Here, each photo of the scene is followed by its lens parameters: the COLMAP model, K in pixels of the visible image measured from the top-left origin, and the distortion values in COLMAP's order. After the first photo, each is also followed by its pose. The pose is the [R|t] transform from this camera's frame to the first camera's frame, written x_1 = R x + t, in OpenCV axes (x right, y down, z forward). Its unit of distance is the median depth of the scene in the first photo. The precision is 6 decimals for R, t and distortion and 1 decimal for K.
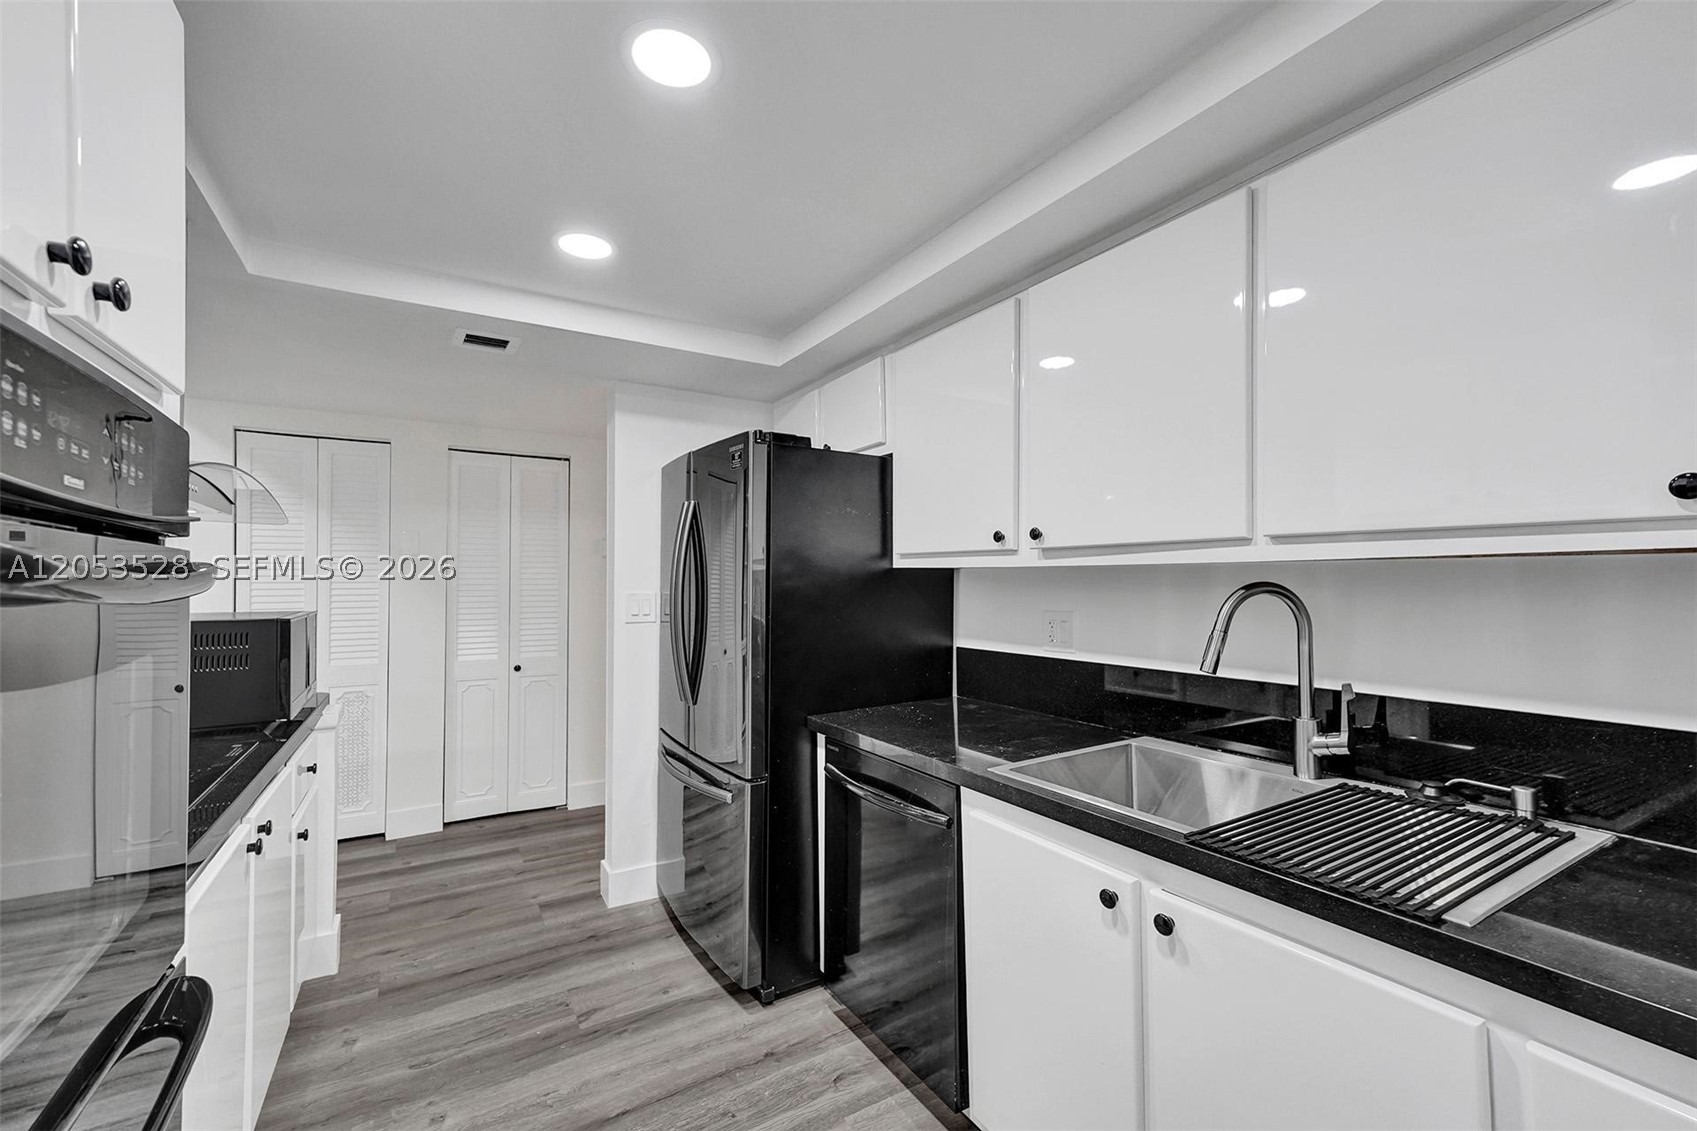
lens RADIAL K [[677.9, 0, 839.8], [0, 677.9, 568.1], [0, 0, 1]] dist [0.016081, 0.000021]
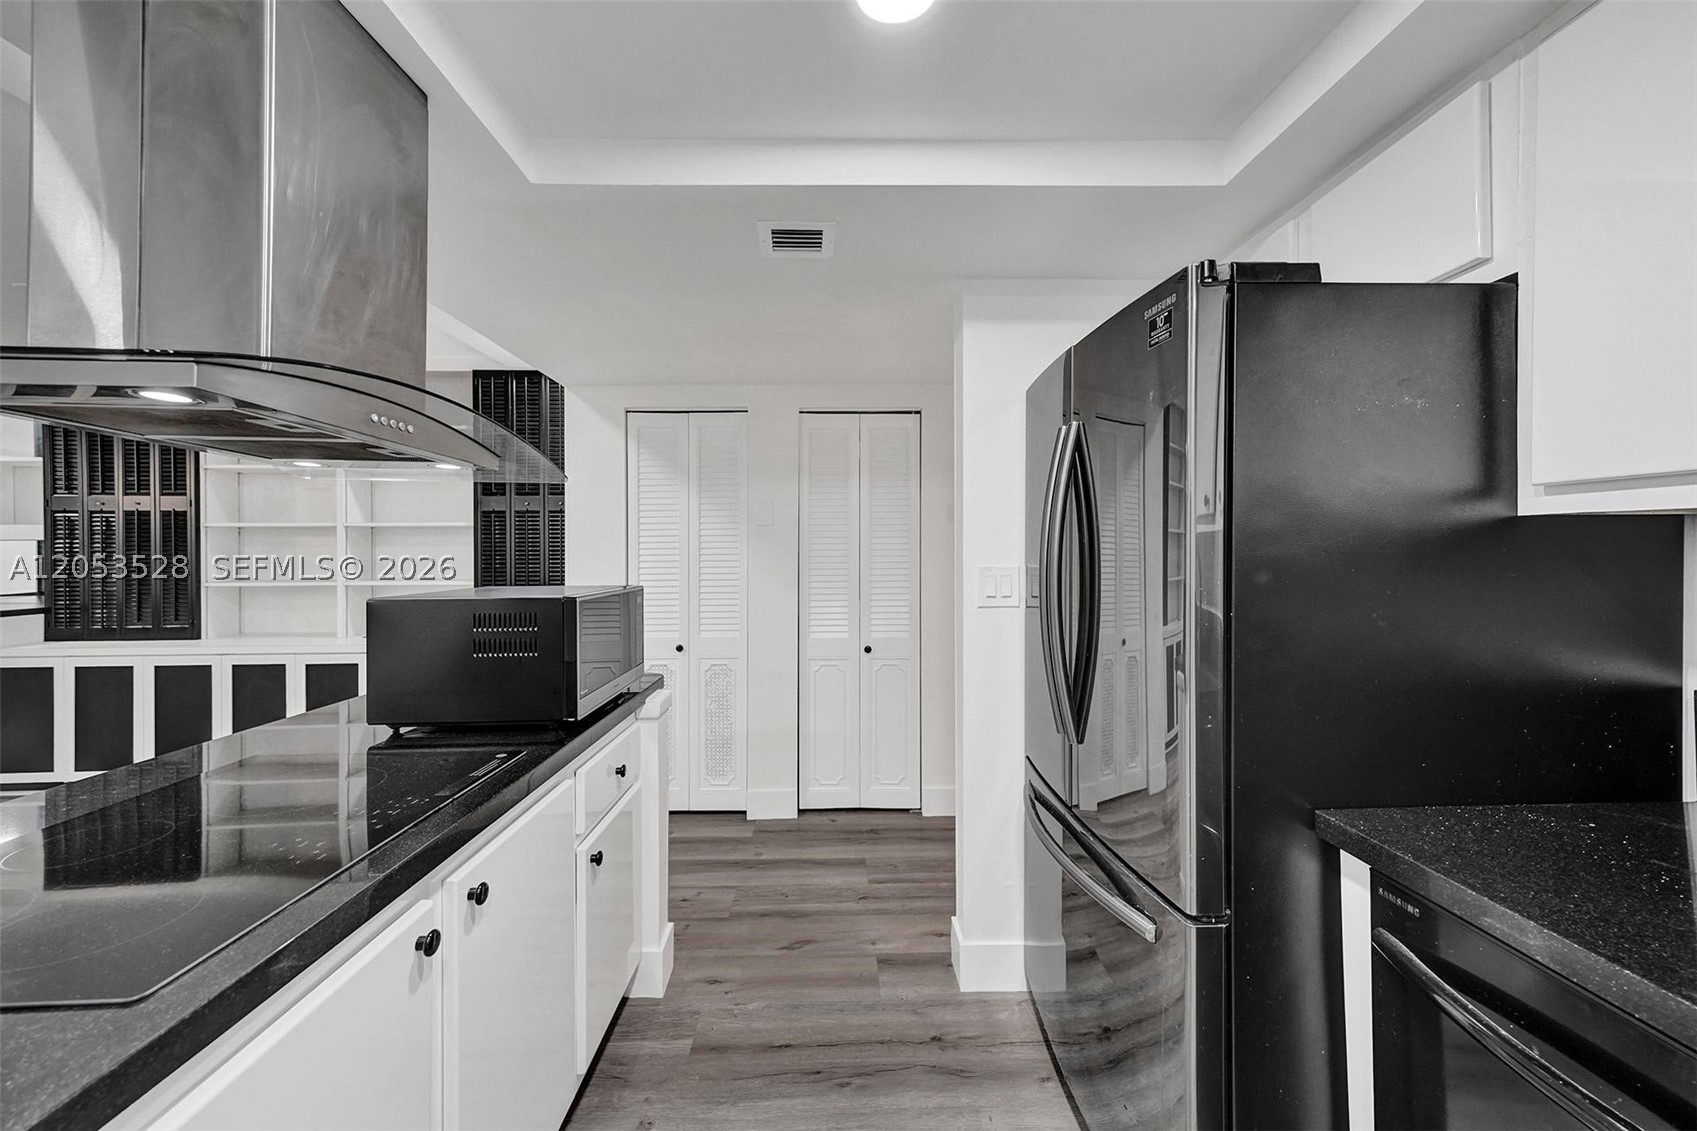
lens RADIAL K [[677.9, 0, 839.8], [0, 677.9, 568.1], [0, 0, 1]] dist [0.016081, 0.000021]
pose [[0.863217, 0.004087, -0.504817, -0.081497], [0.016675, 0.999191, 0.036602, 0.009819], [0.504558, -0.040013, 0.862450, 0.321231]]
